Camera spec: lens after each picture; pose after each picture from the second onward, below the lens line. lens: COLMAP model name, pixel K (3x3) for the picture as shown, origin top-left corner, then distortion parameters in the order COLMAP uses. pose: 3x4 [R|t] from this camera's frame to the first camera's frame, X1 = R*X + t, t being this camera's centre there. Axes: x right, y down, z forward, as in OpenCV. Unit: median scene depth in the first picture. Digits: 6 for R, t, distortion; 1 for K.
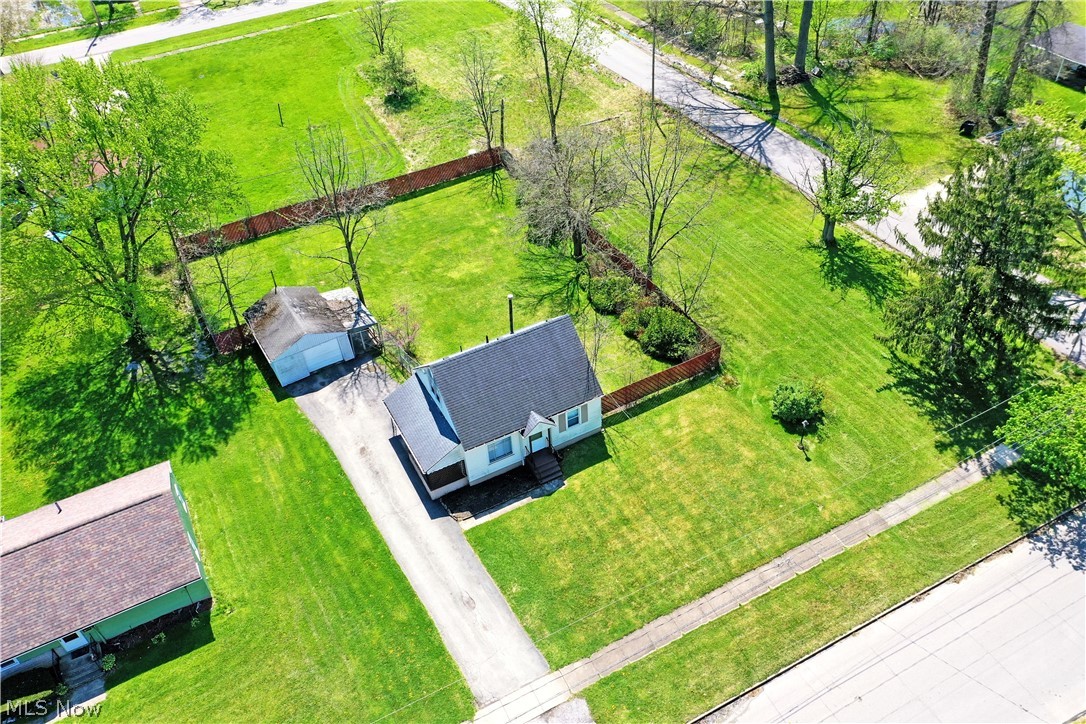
lens RADIAL K [[853.6, 0, 543.0], [0, 853.6, 362.0], [0, 0, 1]] dist [0.017729, 0.007014]
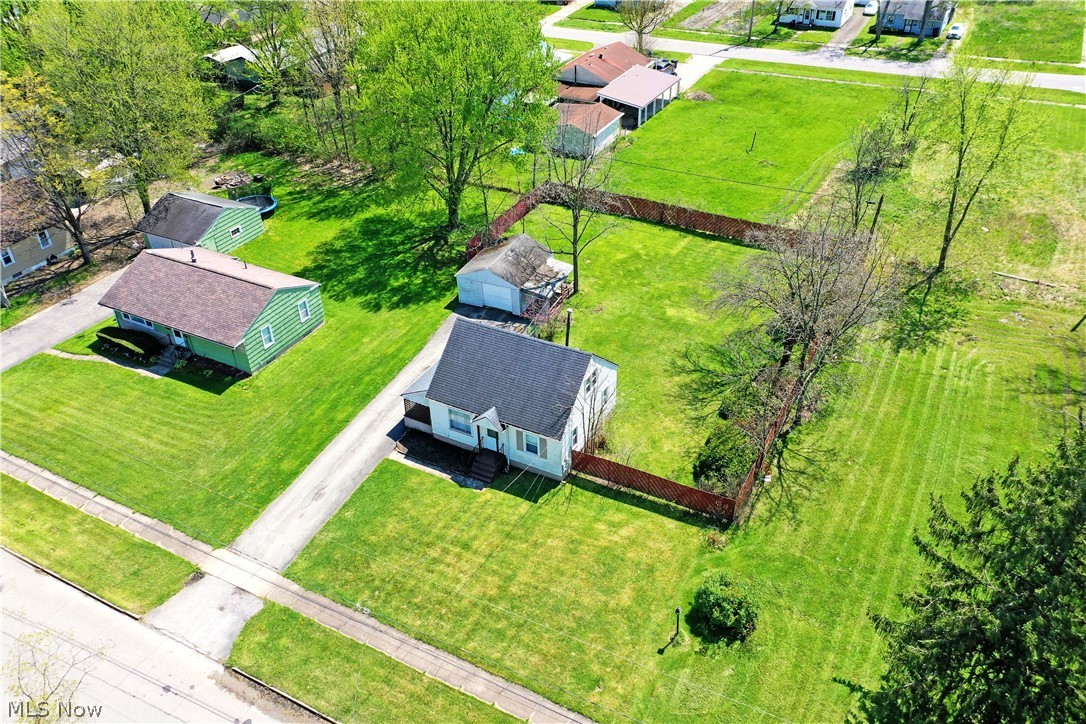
lens RADIAL K [[853.6, 0, 543.0], [0, 853.6, 362.0], [0, 0, 1]] dist [0.017729, 0.007014]
pose [[0.567485, 0.507068, -0.648724, 0.594104], [-0.551672, 0.819035, 0.157603, -0.161533], [0.611244, 0.268446, 0.744525, 0.259446]]
